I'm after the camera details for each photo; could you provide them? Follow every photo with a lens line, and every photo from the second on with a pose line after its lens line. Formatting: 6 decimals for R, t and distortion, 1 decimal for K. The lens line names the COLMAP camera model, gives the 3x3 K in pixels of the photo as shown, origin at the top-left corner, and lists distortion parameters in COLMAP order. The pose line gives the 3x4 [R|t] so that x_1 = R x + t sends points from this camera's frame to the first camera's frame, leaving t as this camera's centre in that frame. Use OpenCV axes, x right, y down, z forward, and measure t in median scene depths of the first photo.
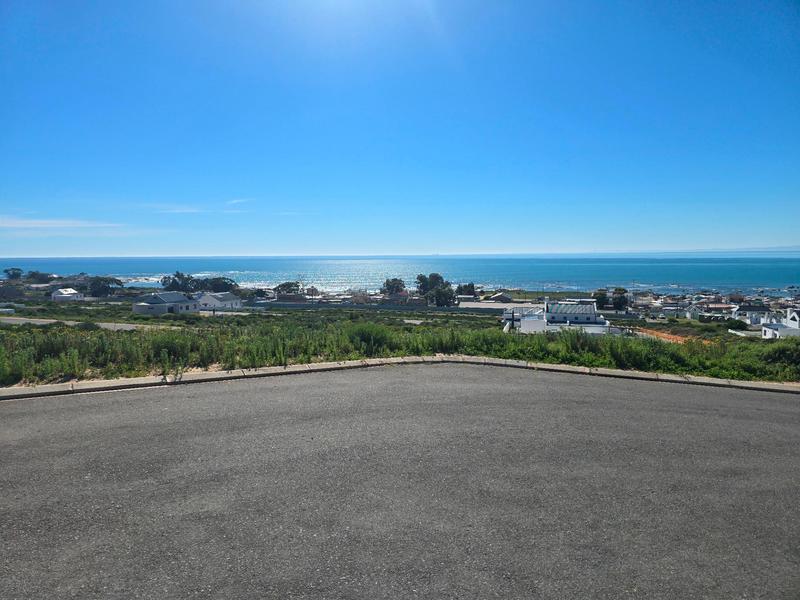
lens RADIAL K [[1038.9, 0, 404.6], [0, 1038.9, 300.6], [0, 0, 1]] dist [0.159081, -0.416502]
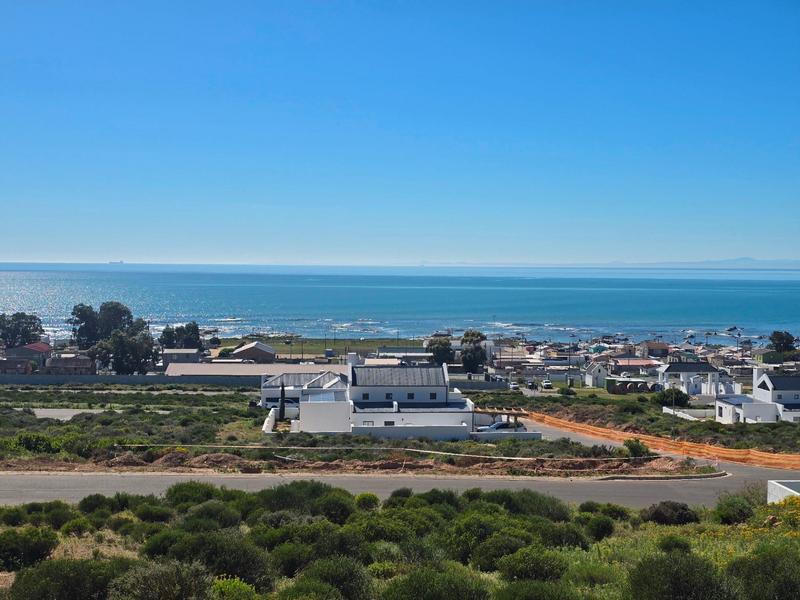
lens RADIAL K [[1038.9, 0, 404.6], [0, 1038.9, 300.6], [0, 0, 1]] dist [0.159081, -0.416502]
pose [[0.963964, 0.005865, 0.265969, 0.030399], [0.000441, 0.999720, -0.023645, -0.016026], [-0.266033, 0.022910, 0.963692, 0.514210]]
